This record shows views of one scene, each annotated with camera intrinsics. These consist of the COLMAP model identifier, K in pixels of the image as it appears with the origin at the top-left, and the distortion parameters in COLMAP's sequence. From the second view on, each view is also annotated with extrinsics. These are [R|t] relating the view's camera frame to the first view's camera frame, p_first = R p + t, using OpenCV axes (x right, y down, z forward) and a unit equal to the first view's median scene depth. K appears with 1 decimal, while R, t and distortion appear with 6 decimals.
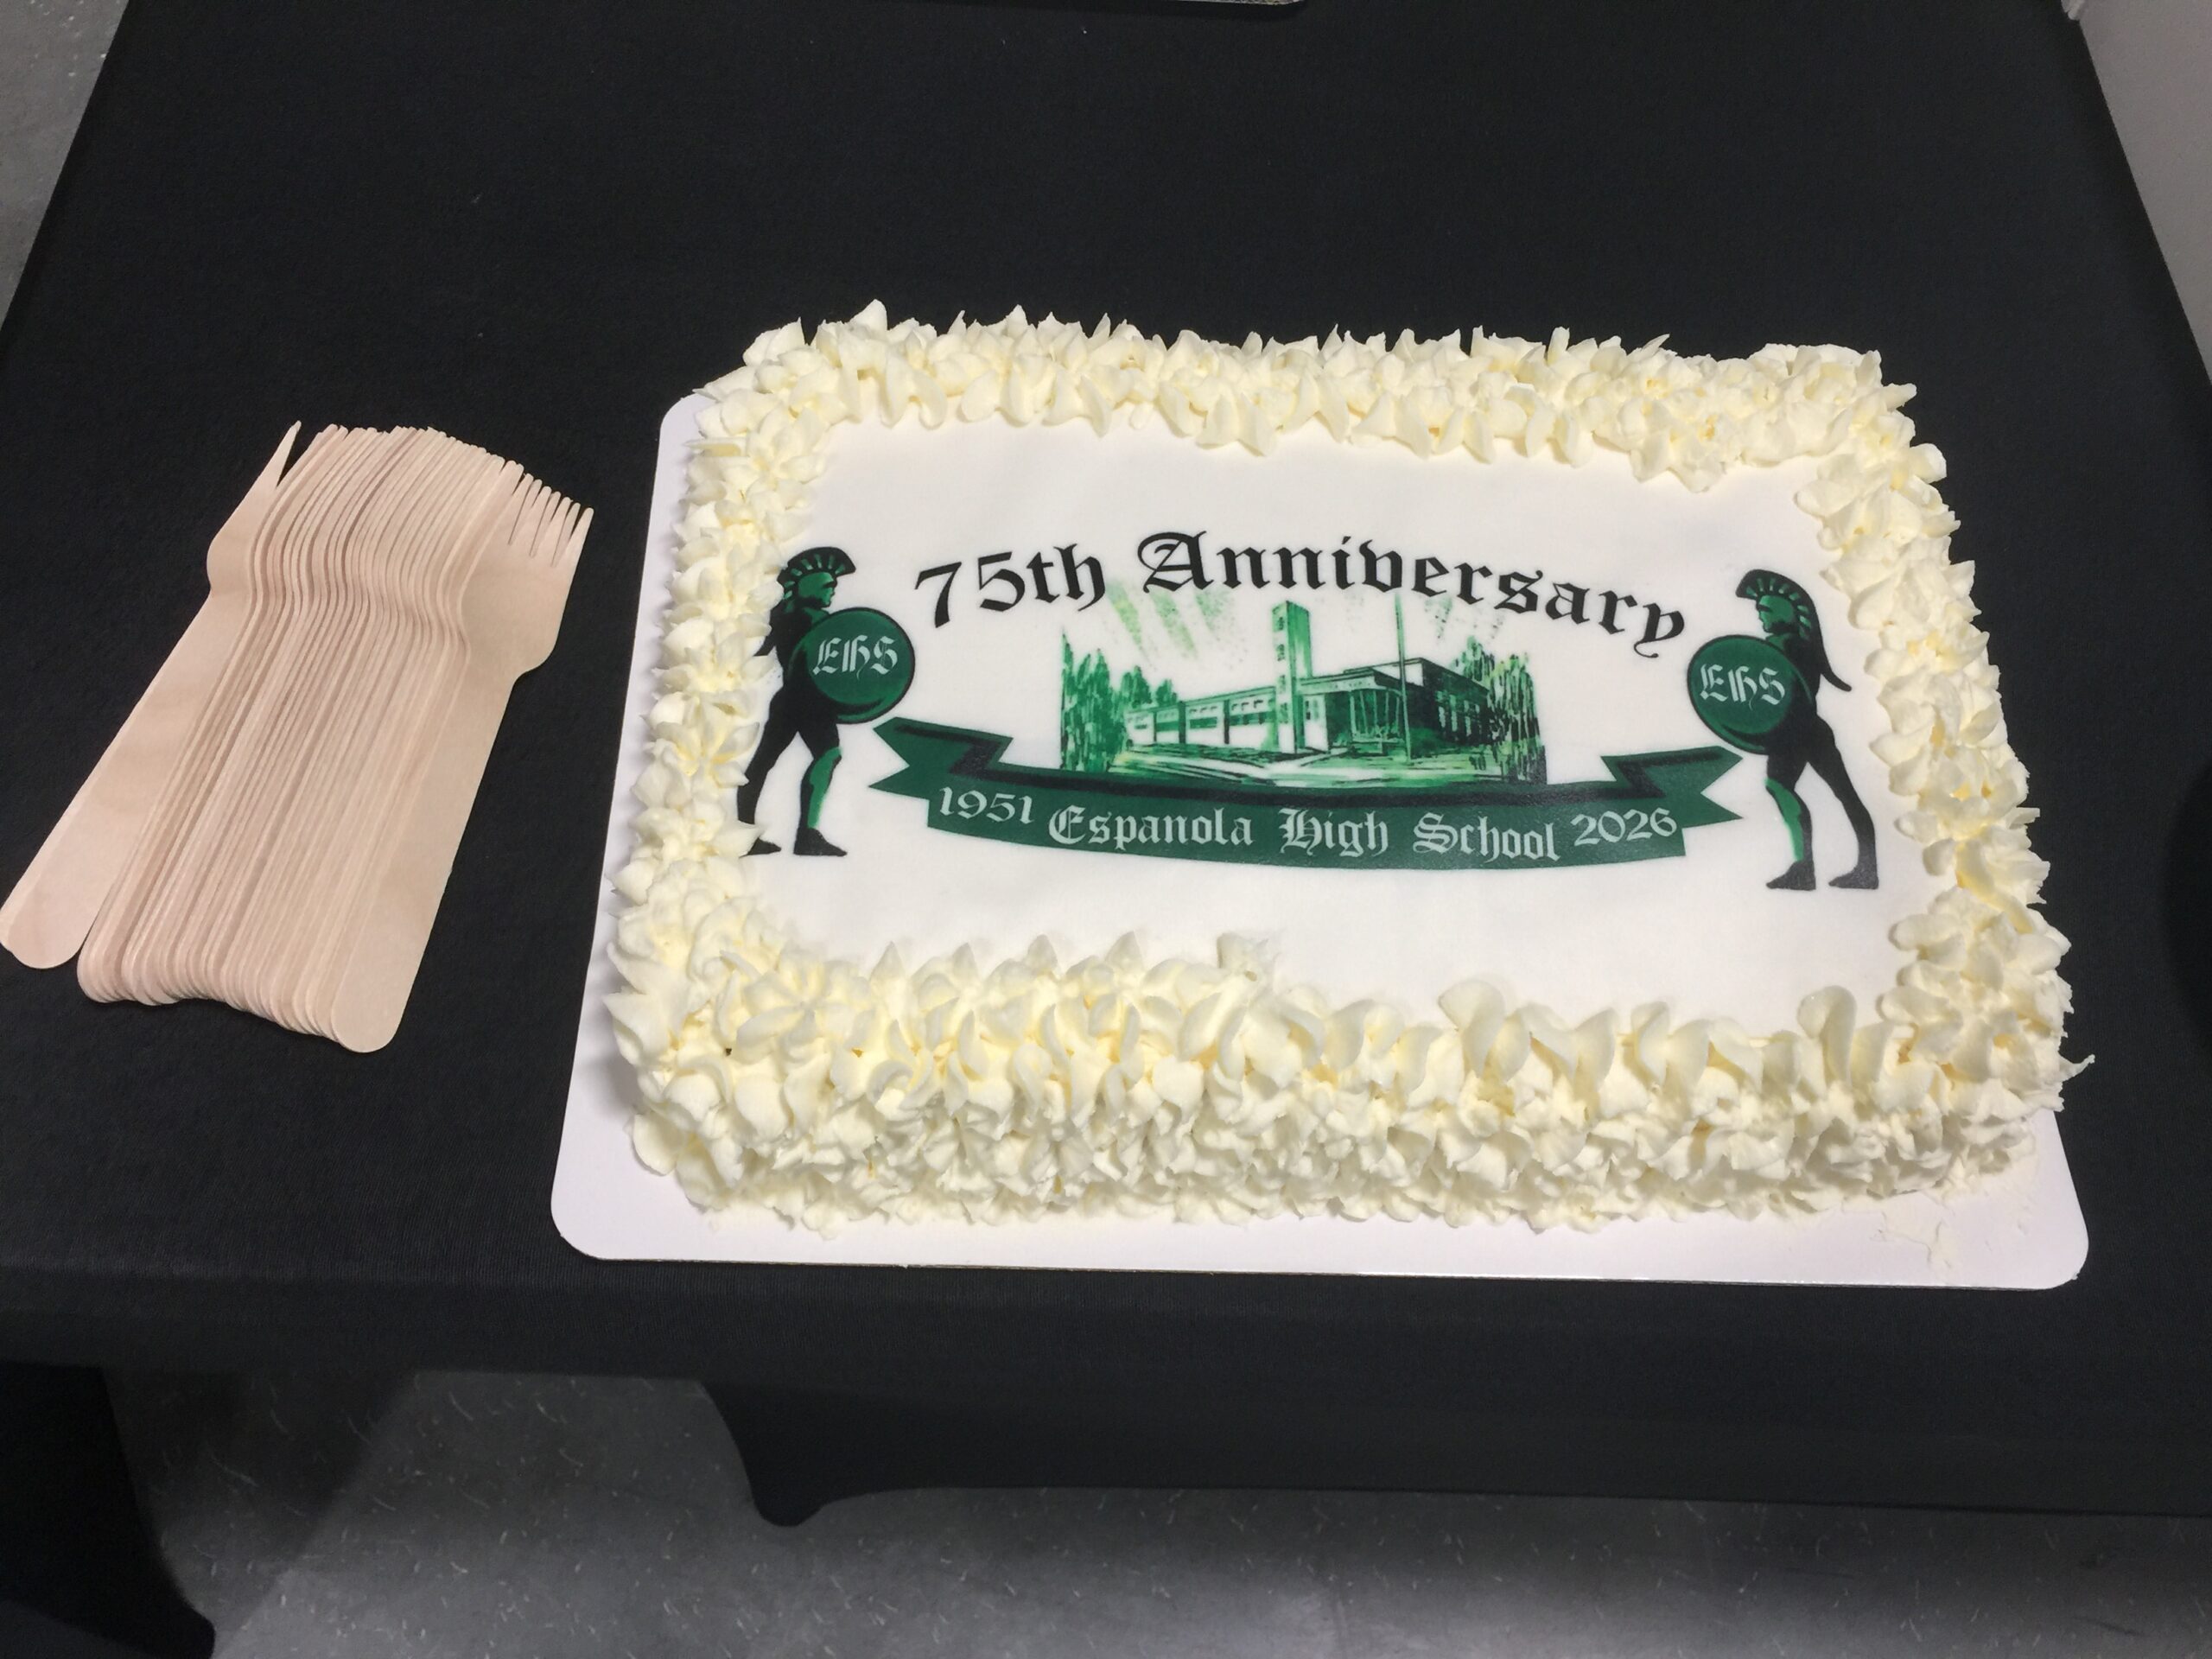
lens RADIAL K [[1910.3, 0, 1057.0], [0, 1910.3, 819.8], [0, 0, 1]] dist [0.079177, -0.113816]
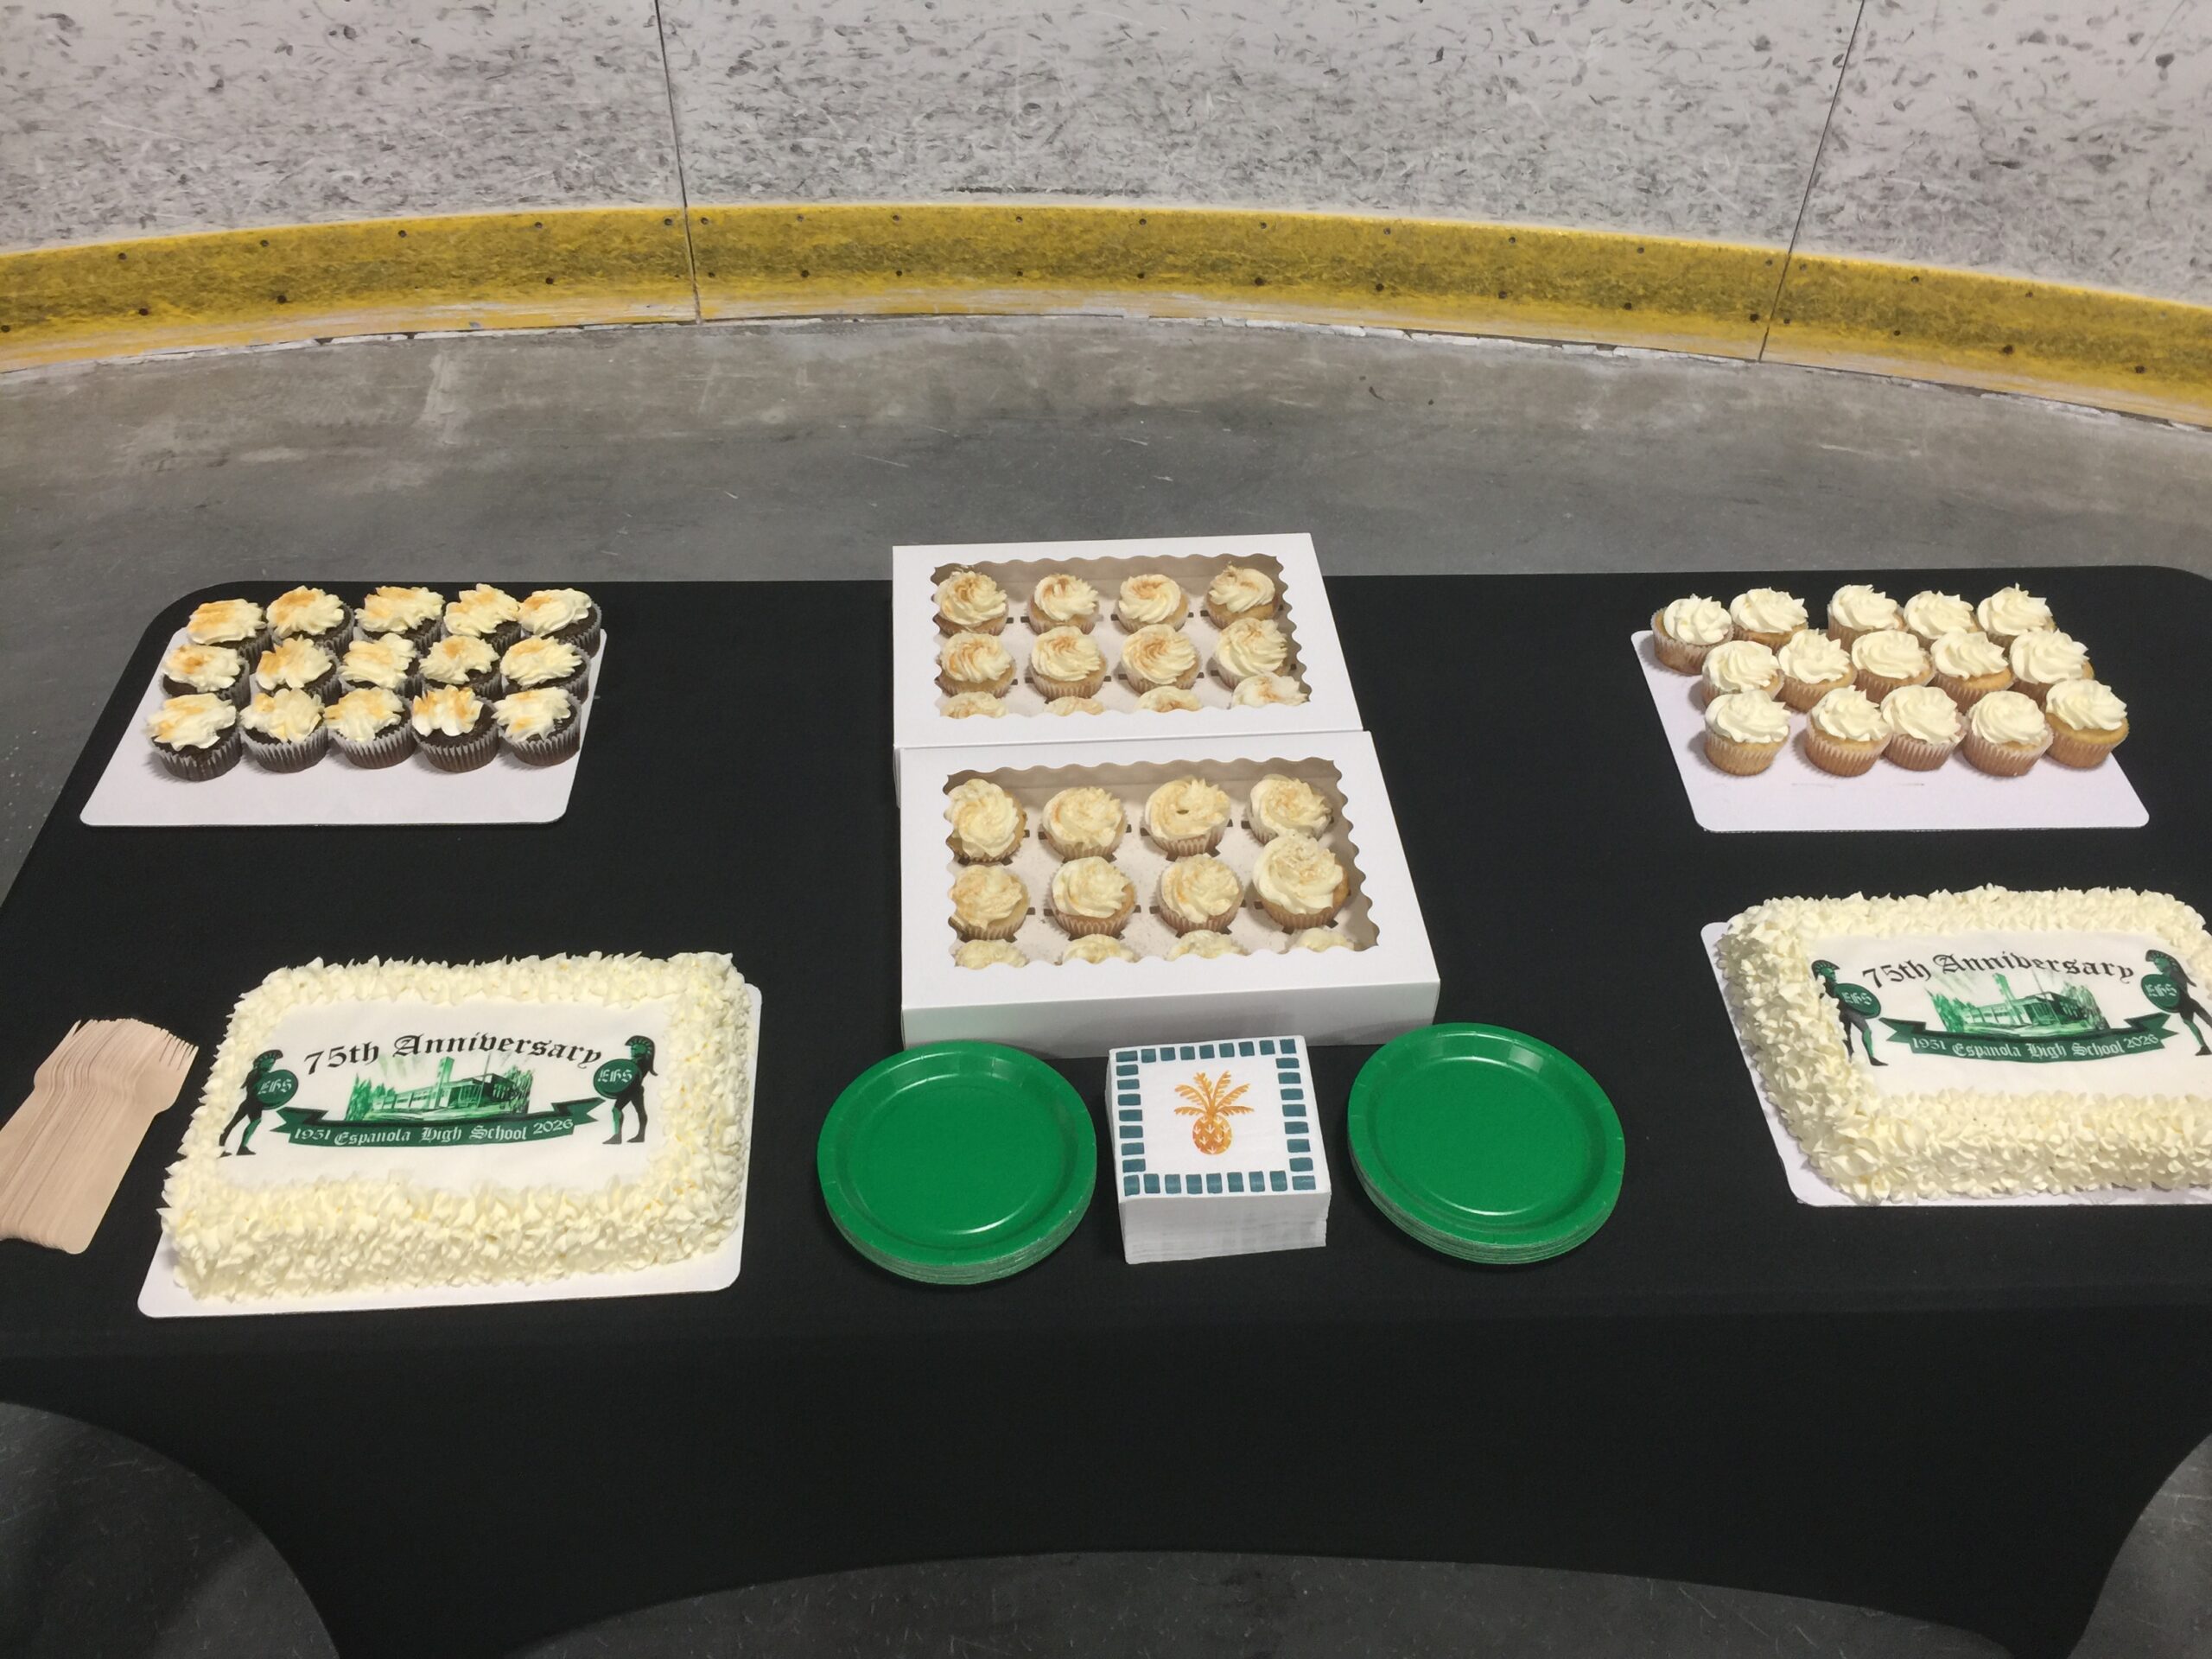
lens RADIAL K [[1910.3, 0, 1057.0], [0, 1910.3, 819.8], [0, 0, 1]] dist [0.079177, -0.113816]
pose [[0.997148, -0.057589, 0.048781, 0.878930], [0.070104, 0.946157, -0.316026, 0.493657], [-0.027955, 0.318544, 0.947496, -1.714782]]
